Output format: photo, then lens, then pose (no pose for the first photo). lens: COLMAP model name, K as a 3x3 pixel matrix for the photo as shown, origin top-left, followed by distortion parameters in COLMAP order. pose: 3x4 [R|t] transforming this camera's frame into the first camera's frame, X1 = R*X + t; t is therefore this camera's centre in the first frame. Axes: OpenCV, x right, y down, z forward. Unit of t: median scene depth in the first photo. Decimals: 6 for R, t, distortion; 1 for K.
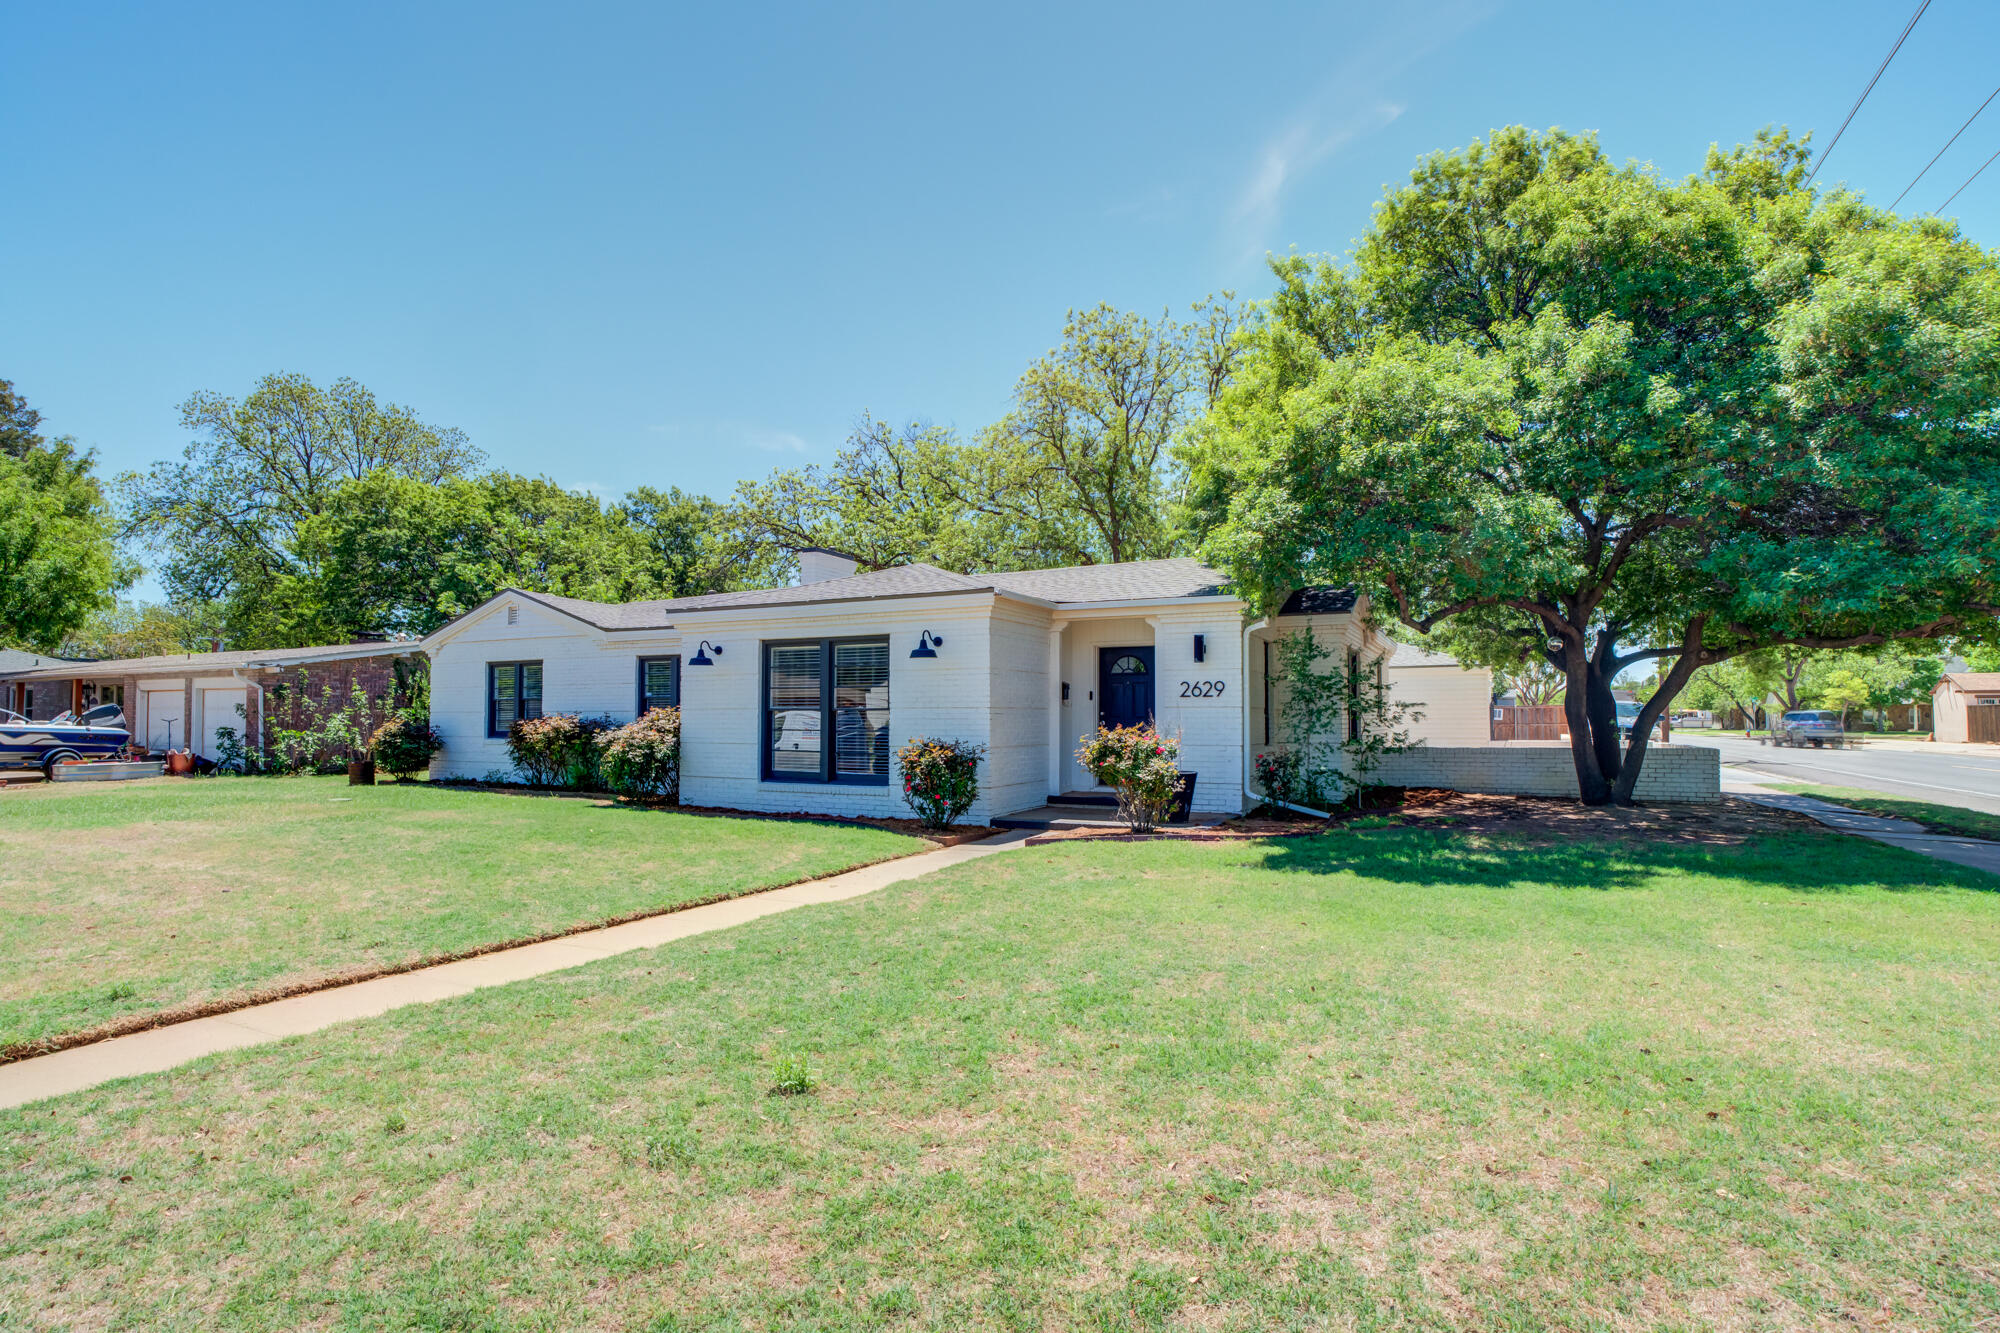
lens RADIAL K [[992.0, 0, 1004.2], [0, 992.0, 676.2], [0, 0, 1]] dist [0.000959, 0.013254]
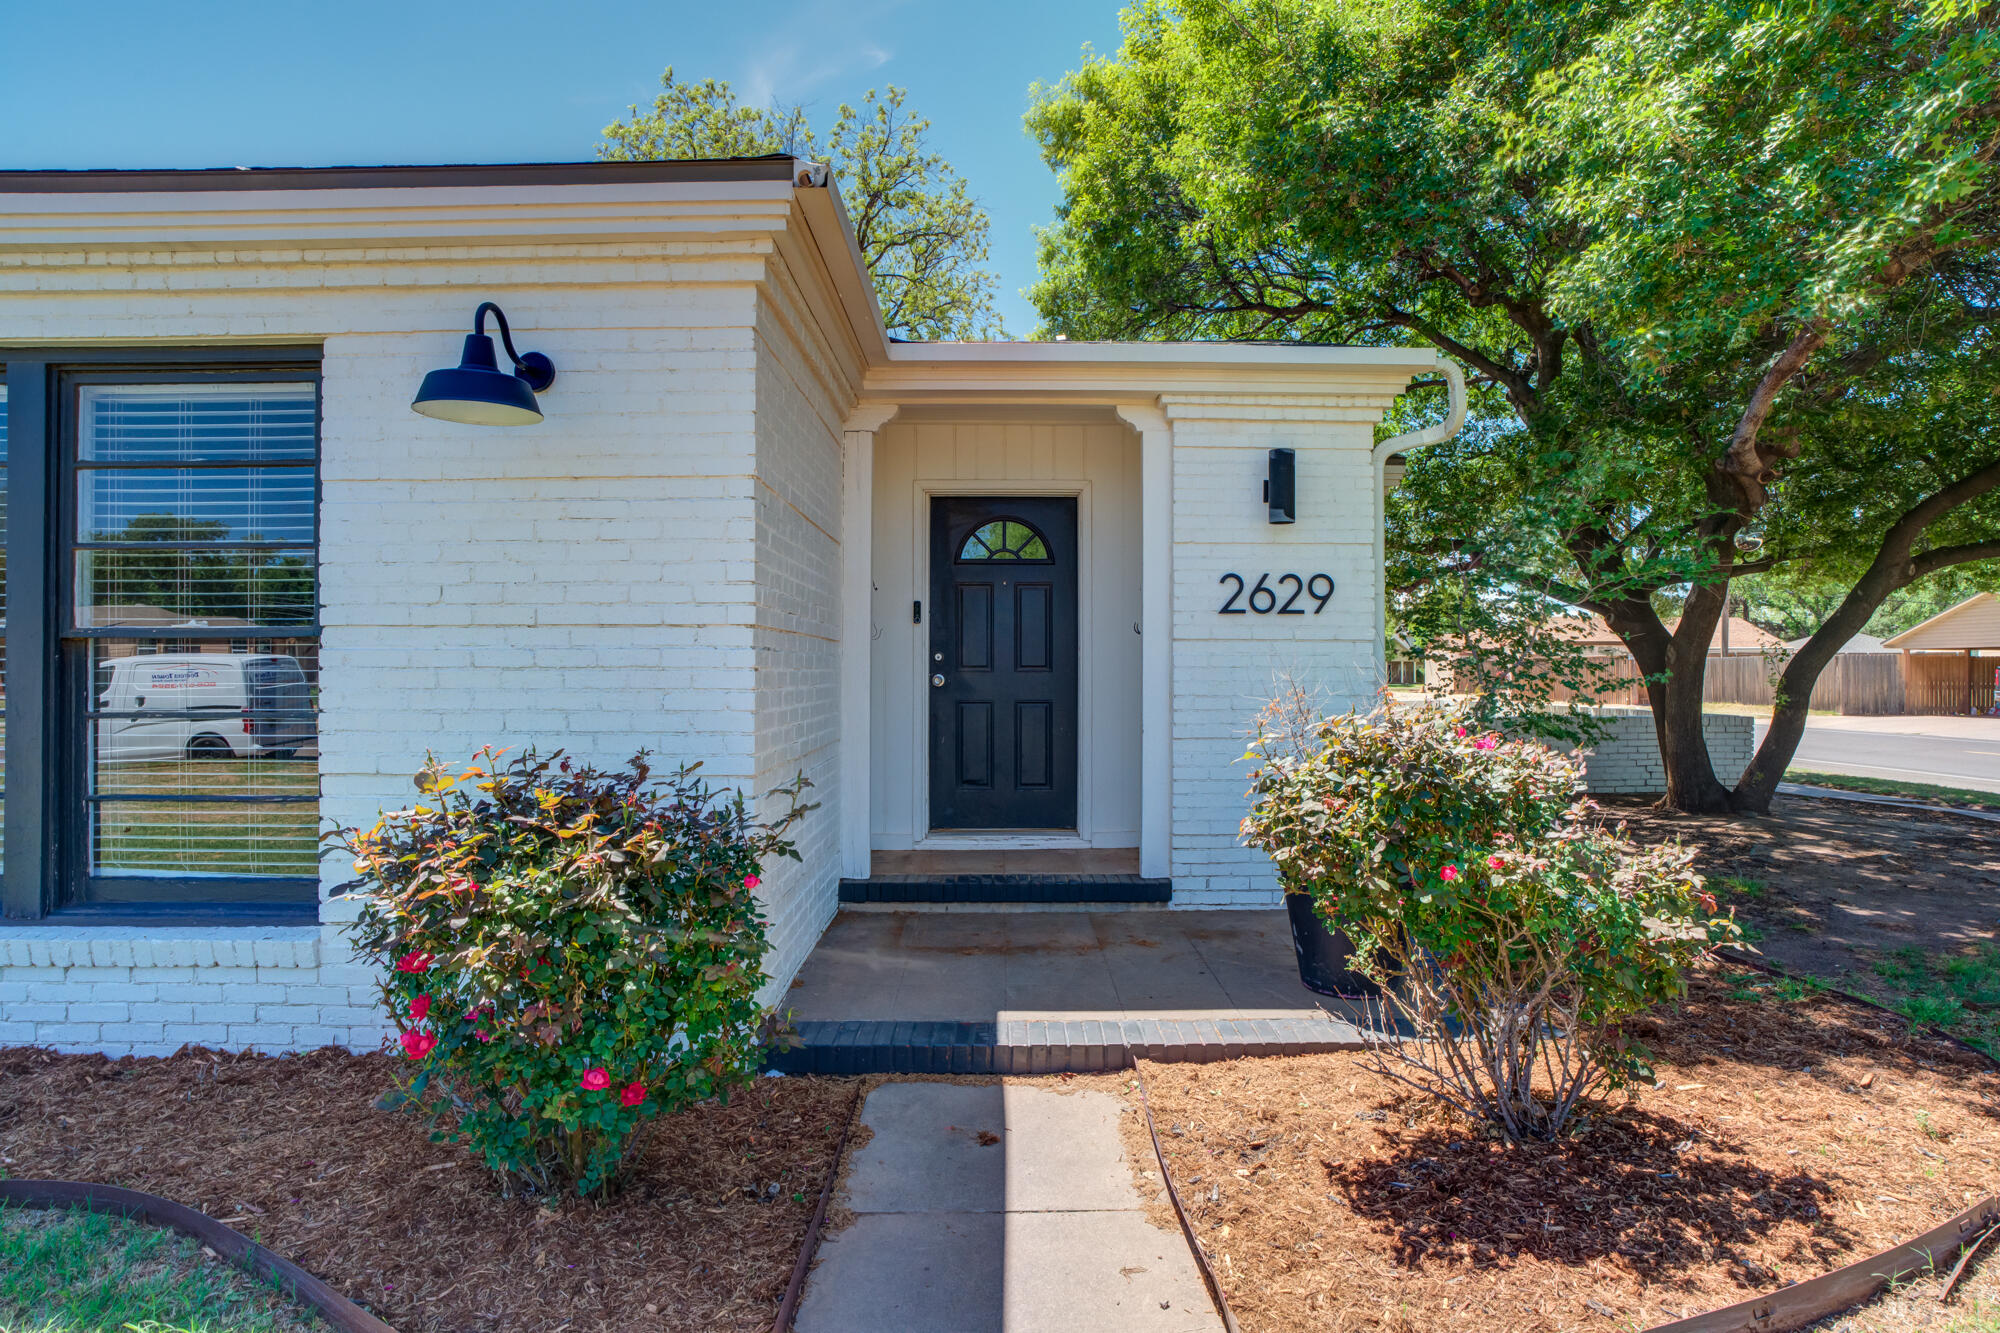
lens RADIAL K [[1066.4, 0, 1000.0], [0, 1066.4, 666.5], [0, 0, 1]] dist [-0.001834, -0.000543]
pose [[0.909751, 0.003616, 0.415138, -0.069077], [-0.020227, 0.999161, 0.035622, 0.028577], [-0.414660, -0.040804, 0.909061, 0.666578]]
